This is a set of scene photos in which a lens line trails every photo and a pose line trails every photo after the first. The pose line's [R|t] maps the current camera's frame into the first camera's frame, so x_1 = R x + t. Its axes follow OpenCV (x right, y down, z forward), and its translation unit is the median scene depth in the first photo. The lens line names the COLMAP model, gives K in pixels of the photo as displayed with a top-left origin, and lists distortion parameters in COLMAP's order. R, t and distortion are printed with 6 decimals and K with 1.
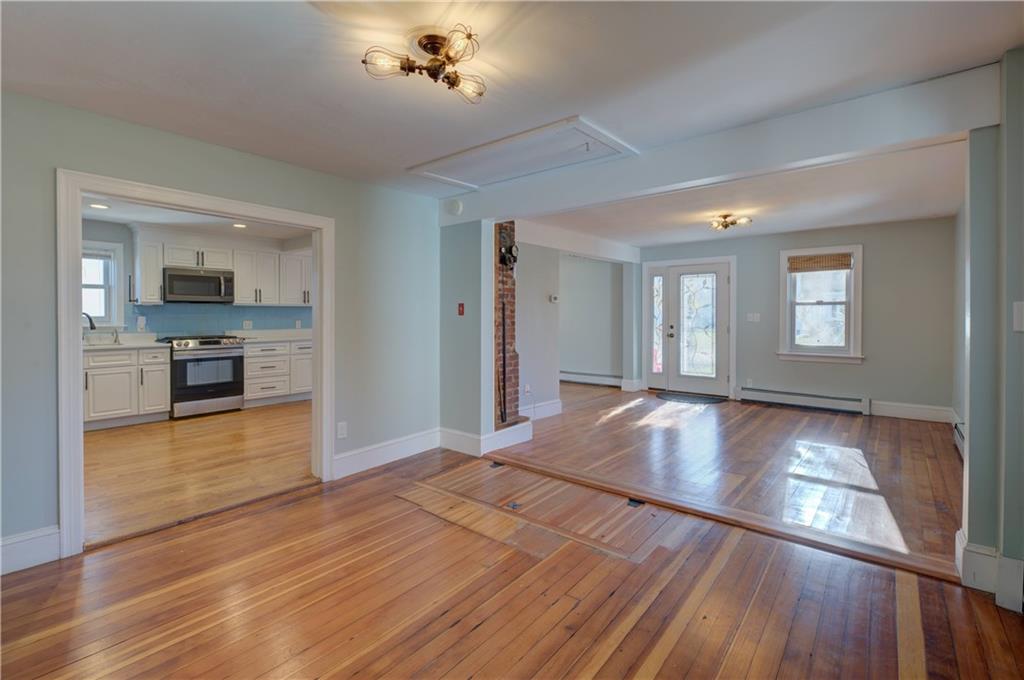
lens RADIAL K [[470.9, 0, 517.5], [0, 470.9, 316.1], [0, 0, 1]] dist [-0.000611, -0.000536]
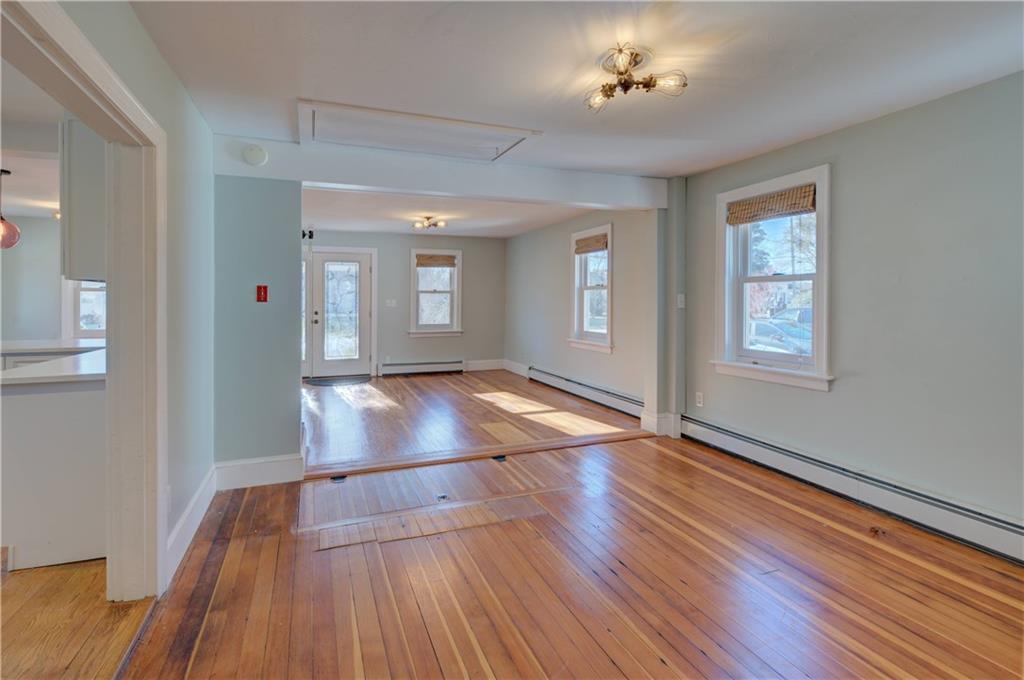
lens RADIAL K [[453.5, 0, 509.1], [0, 453.5, 304.0], [0, 0, 1]] dist [0.000822, -0.000227]
pose [[0.505870, -0.007281, 0.862579, -0.351128], [0.004148, 0.999973, 0.006008, -0.000566], [-0.862600, 0.000538, 0.505887, 0.193886]]
